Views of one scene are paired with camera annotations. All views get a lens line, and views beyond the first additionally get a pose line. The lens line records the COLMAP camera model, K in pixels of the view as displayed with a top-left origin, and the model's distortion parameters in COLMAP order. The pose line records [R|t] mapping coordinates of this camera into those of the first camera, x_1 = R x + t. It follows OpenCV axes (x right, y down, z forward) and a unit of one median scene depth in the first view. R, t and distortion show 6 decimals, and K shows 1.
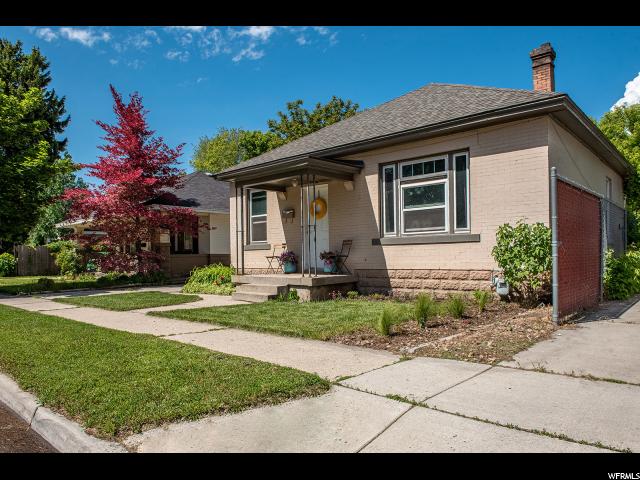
lens RADIAL K [[446.7, 0, 320.0], [0, 446.7, 240.0], [0, 0, 1]] dist [-0.034989, -0.001023]
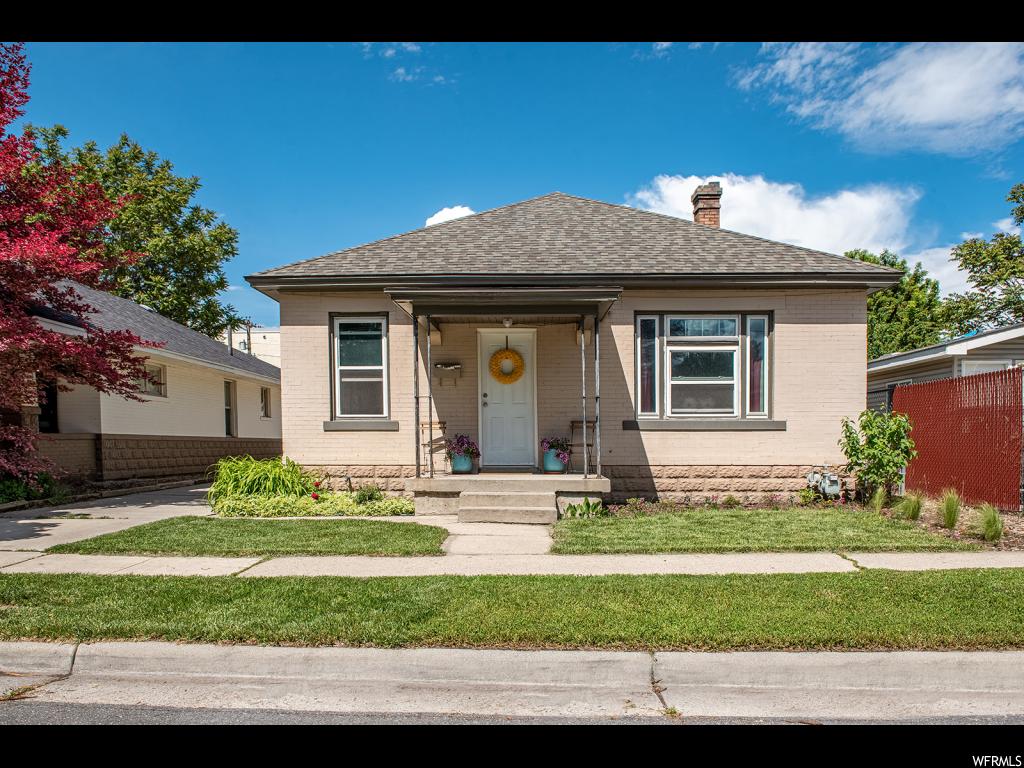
lens RADIAL K [[719.0, 0, 511.9], [0, 719.0, 439.8], [0, 0, 1]] dist [-0.039880, -0.002310]
pose [[0.756528, 0.011771, 0.653855, -0.750033], [-0.037010, 0.999006, 0.024838, 0.006068], [-0.652913, -0.042990, 0.756212, 0.295127]]
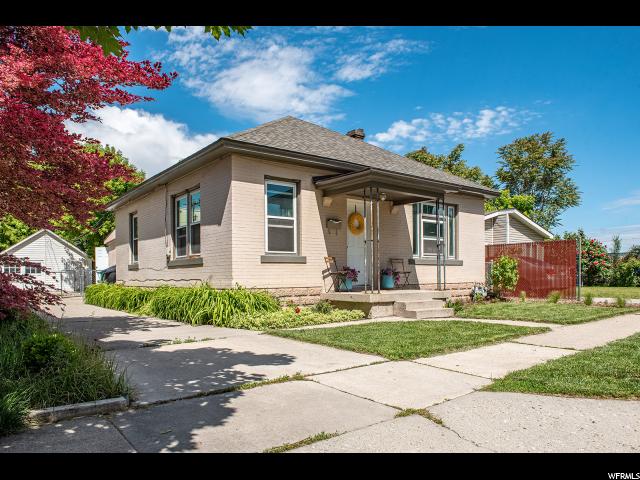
lens RADIAL K [[446.7, 0, 320.0], [0, 446.7, 240.0], [0, 0, 1]] dist [-0.034989, -0.001023]
pose [[0.171539, 0.089890, 0.981068, -1.141583], [-0.036066, 0.995734, -0.084928, 0.059536], [-0.984517, -0.020815, 0.174049, 1.067760]]
